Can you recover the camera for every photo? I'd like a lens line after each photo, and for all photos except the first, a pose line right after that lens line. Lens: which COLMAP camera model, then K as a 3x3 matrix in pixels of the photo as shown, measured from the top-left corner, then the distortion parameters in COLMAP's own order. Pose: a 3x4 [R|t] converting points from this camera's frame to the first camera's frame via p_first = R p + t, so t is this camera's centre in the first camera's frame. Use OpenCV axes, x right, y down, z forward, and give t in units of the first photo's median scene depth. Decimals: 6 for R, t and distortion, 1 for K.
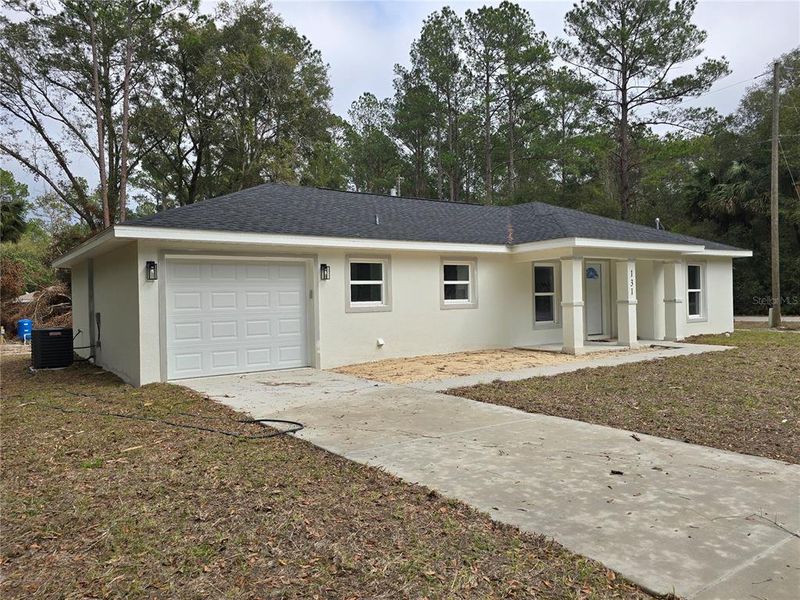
lens RADIAL K [[589.1, 0, 399.2], [0, 589.1, 298.6], [0, 0, 1]] dist [0.066425, -0.064204]
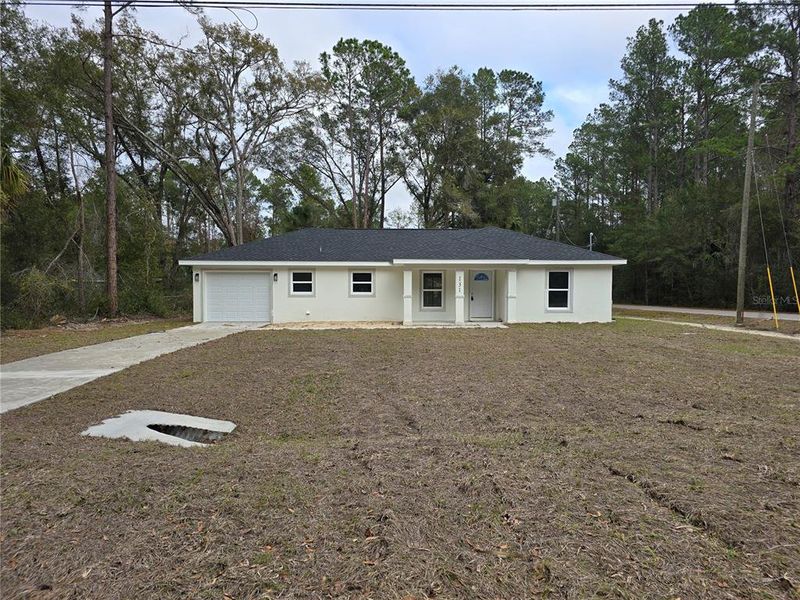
lens RADIAL K [[534.8, 0, 402.2], [0, 534.8, 313.9], [0, 0, 1]] dist [-0.000304, 0.000133]
pose [[0.825570, 0.049668, -0.562110, 0.480233], [-0.019653, 0.998045, 0.059323, -0.013311], [0.563957, -0.037928, 0.824932, -0.119344]]
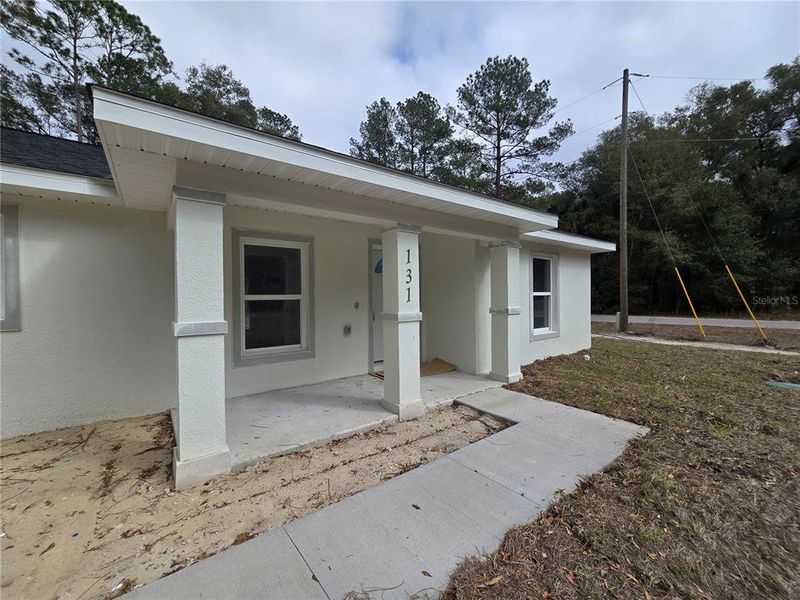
lens RADIAL K [[328.6, 0, 400.1], [0, 328.6, 297.3], [0, 0, 1]] dist [-0.003714, 0.000559]
pose [[0.999265, 0.011328, 0.036625, 0.169184], [-0.011434, 0.999931, 0.002677, -0.004658], [-0.036592, -0.003094, 0.999325, 0.334368]]
